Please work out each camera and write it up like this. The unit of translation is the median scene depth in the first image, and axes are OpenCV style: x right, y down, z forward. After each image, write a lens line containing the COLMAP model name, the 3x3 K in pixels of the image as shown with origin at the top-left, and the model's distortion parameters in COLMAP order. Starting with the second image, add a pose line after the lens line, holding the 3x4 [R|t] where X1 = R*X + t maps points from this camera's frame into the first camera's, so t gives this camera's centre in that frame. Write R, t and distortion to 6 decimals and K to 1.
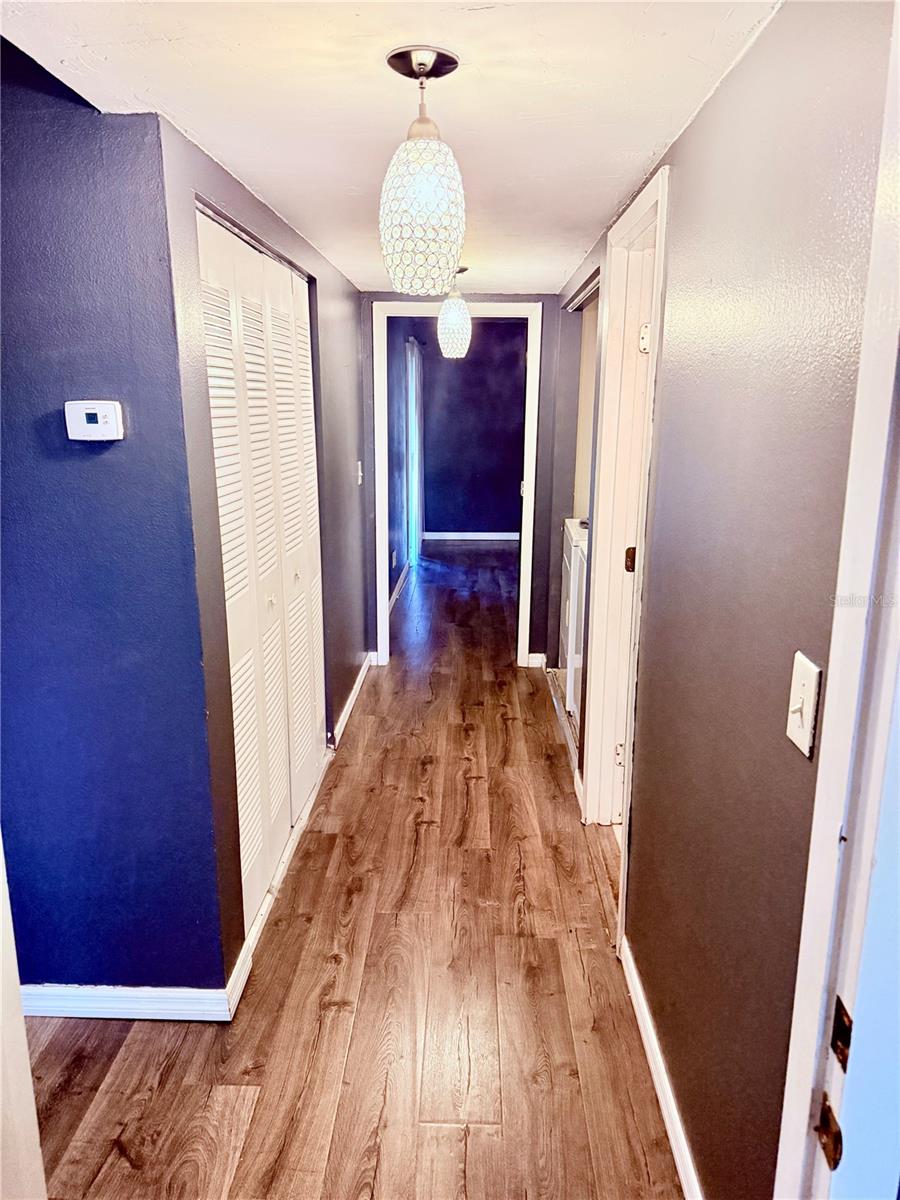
lens RADIAL K [[843.0, 0, 450.0], [0, 843.0, 600.0], [0, 0, 1]] dist [0.158115, -0.213641]
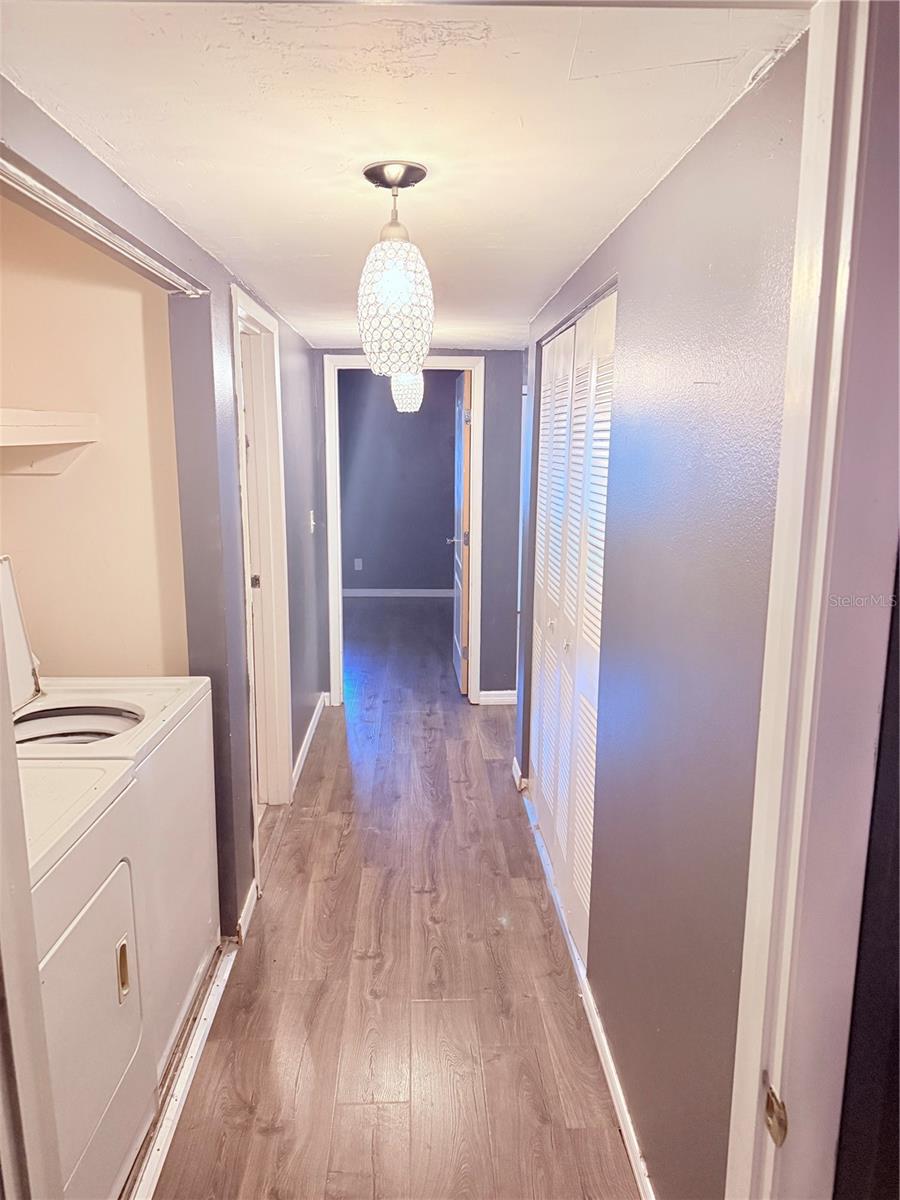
lens RADIAL K [[843.0, 0, 450.0], [0, 843.0, 600.0], [0, 0, 1]] dist [0.158115, -0.213641]
pose [[-0.997642, 0.008364, -0.068120, 0.007715], [-0.020009, 0.913983, 0.405259, -0.444304], [0.065650, 0.405667, -0.911660, 1.807327]]
